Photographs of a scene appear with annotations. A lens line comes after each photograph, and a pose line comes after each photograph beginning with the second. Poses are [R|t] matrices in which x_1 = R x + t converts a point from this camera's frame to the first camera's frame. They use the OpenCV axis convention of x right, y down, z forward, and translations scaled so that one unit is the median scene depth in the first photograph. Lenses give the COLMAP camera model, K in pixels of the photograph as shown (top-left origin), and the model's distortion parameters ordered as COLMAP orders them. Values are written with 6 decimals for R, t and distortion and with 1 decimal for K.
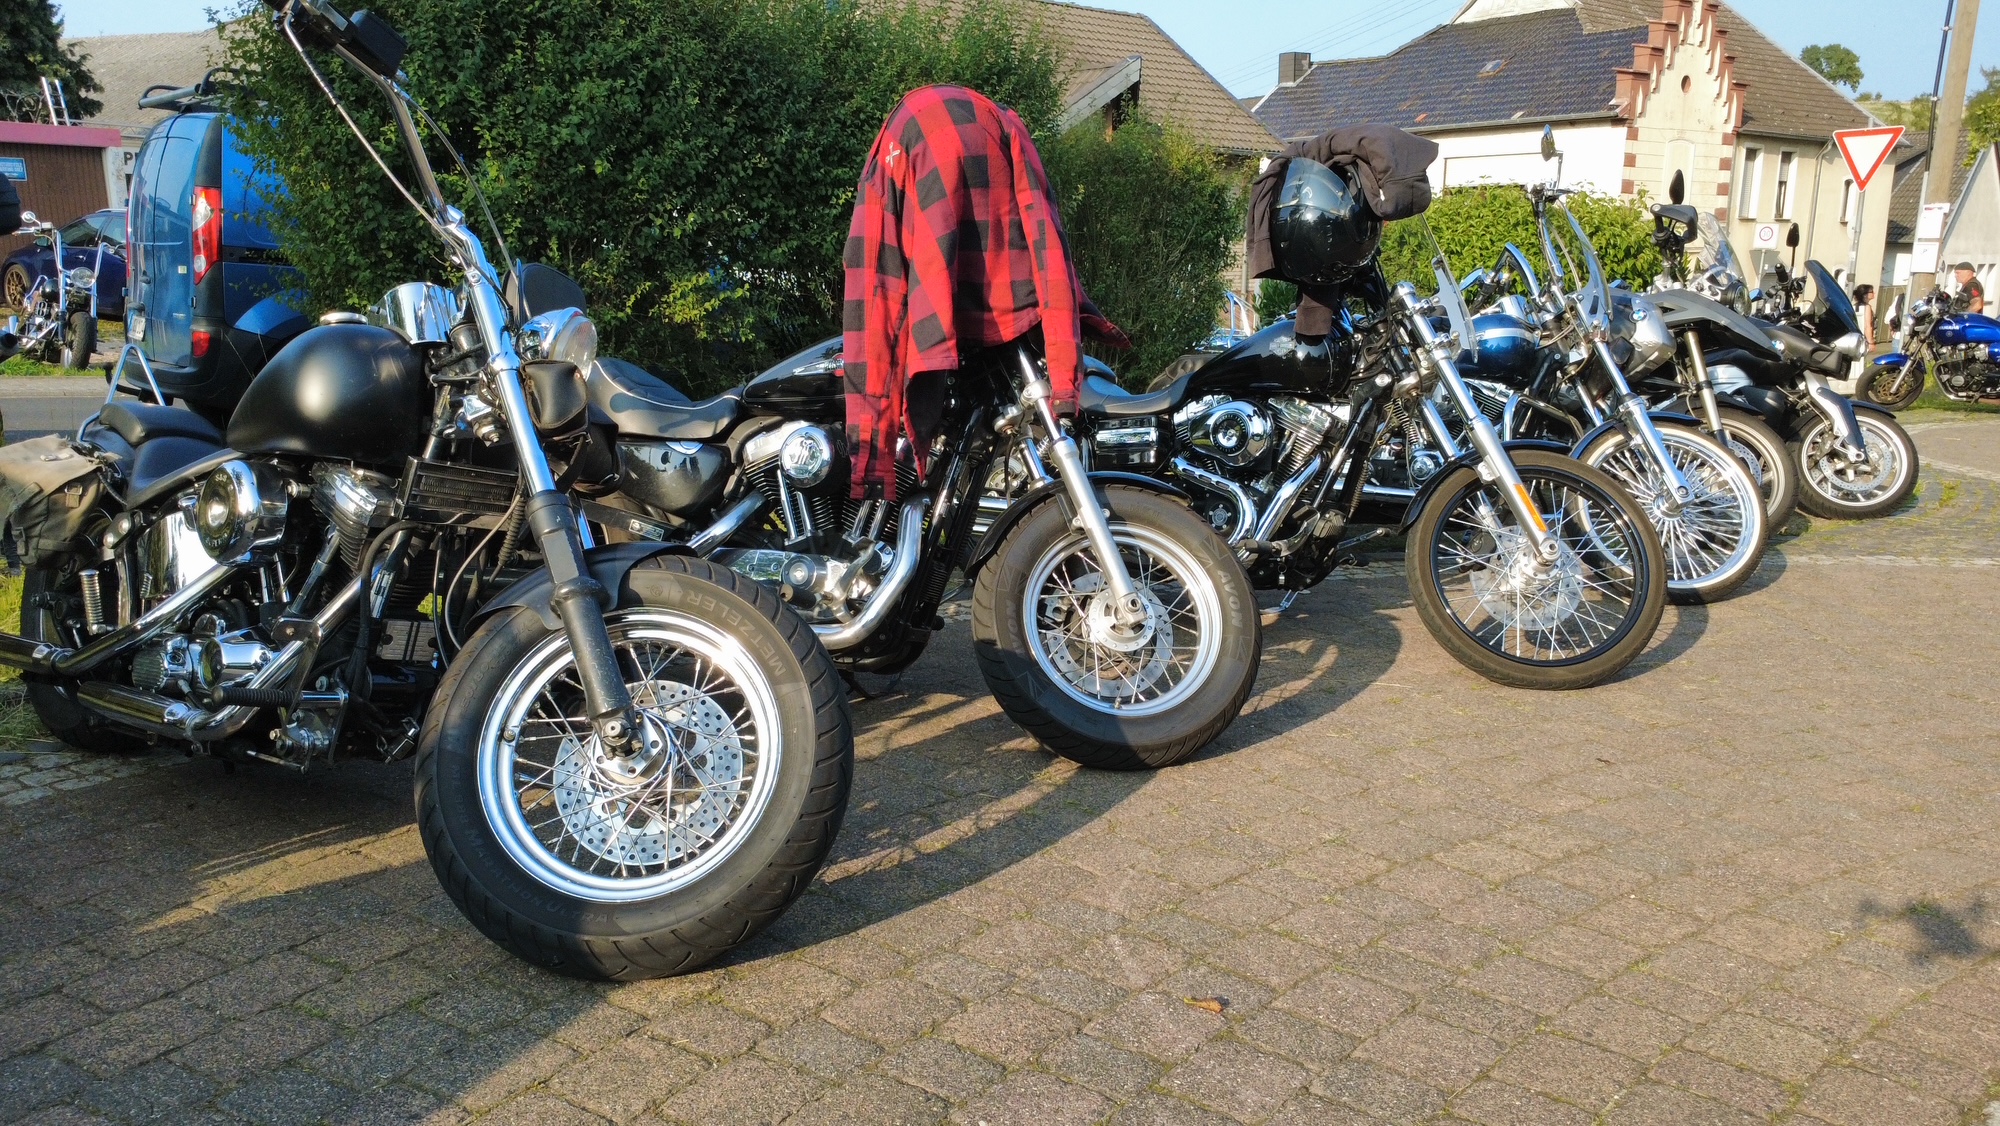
lens RADIAL K [[1452.0, 0, 1000.5], [0, 1452.0, 564.5], [0, 0, 1]] dist [-0.002204, 0.004230]
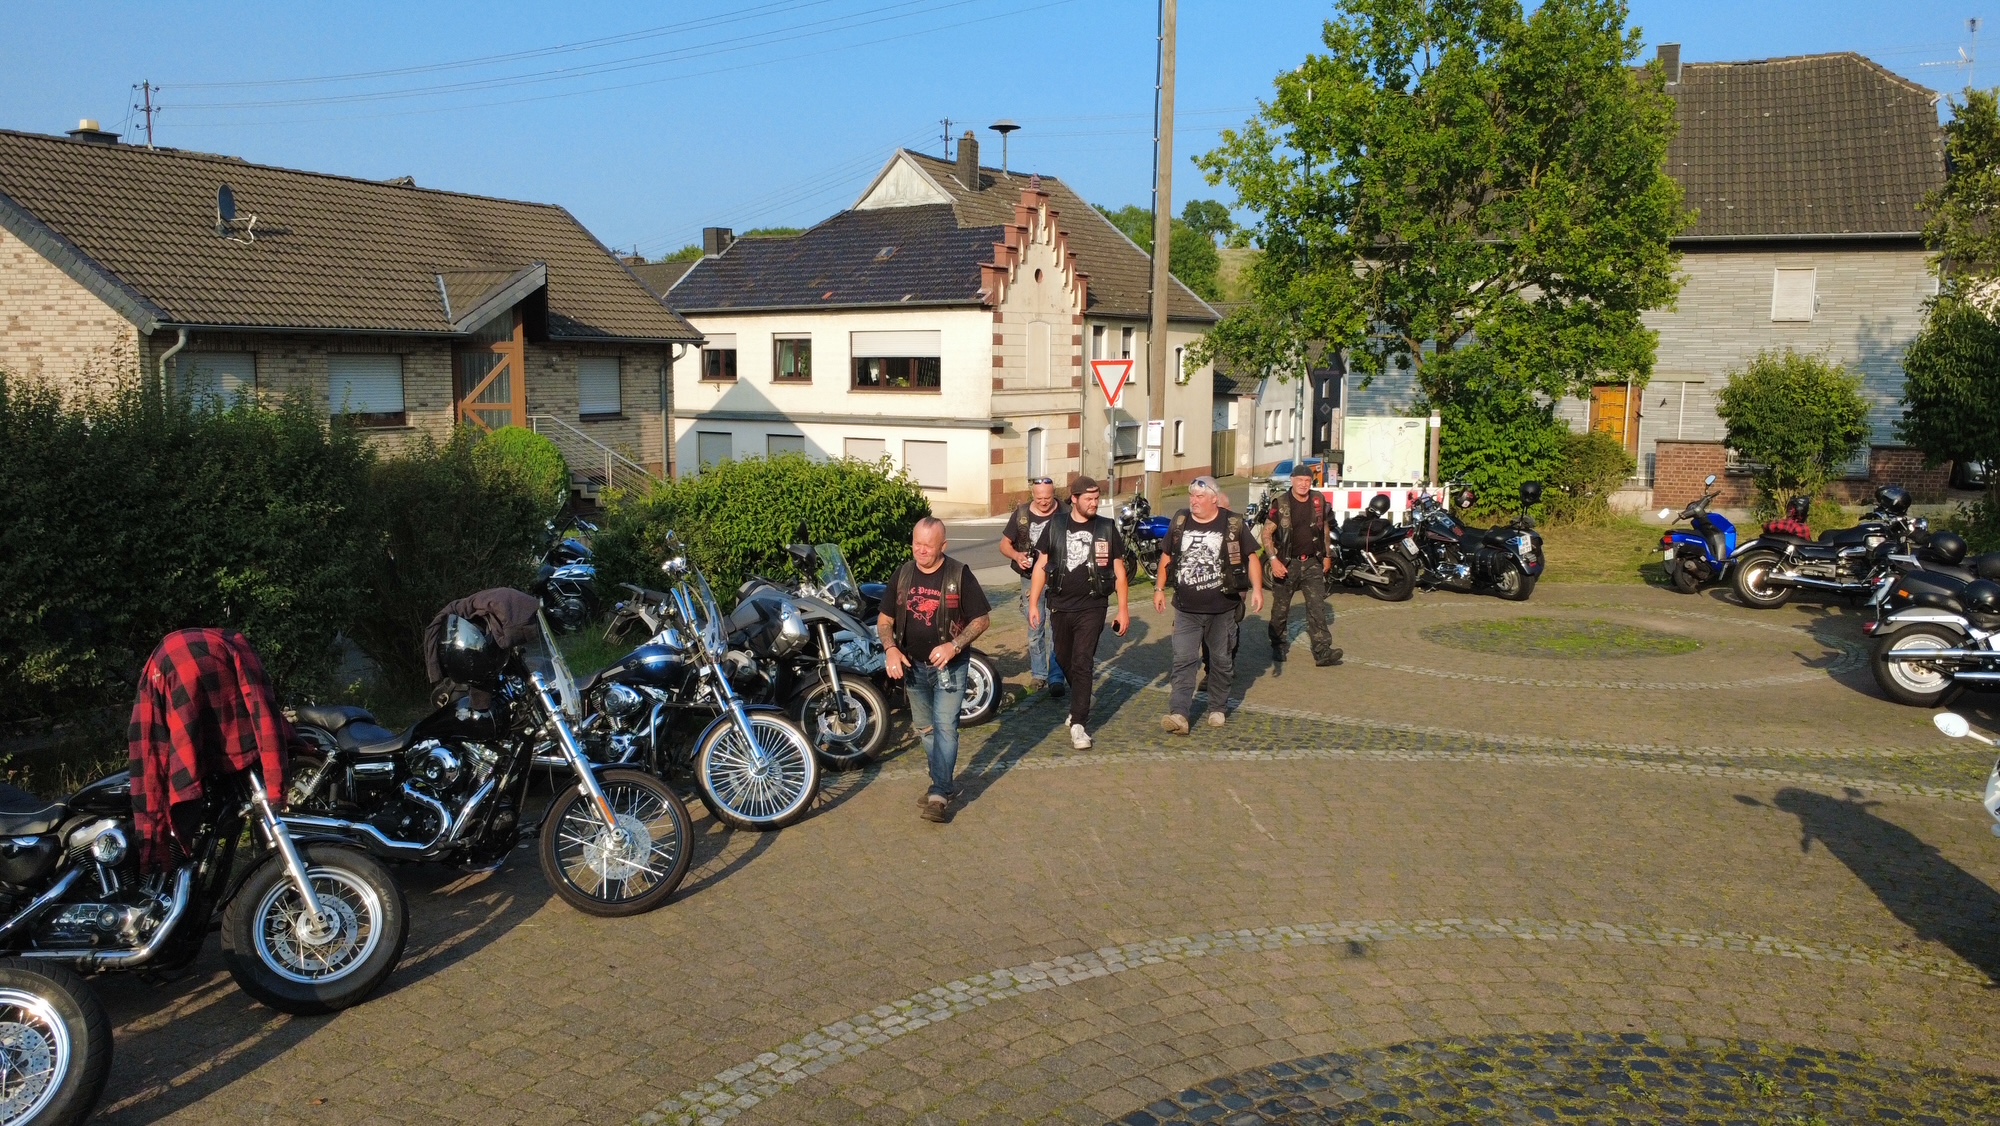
lens RADIAL K [[1452.0, 0, 995.9], [0, 1452.0, 563.1], [0, 0, 1]] dist [-0.002204, 0.004230]
pose [[0.939829, -0.048389, 0.338201, 0.262177], [0.075252, 0.994927, -0.066768, -0.203575], [-0.333254, 0.088201, 0.938702, -0.885497]]
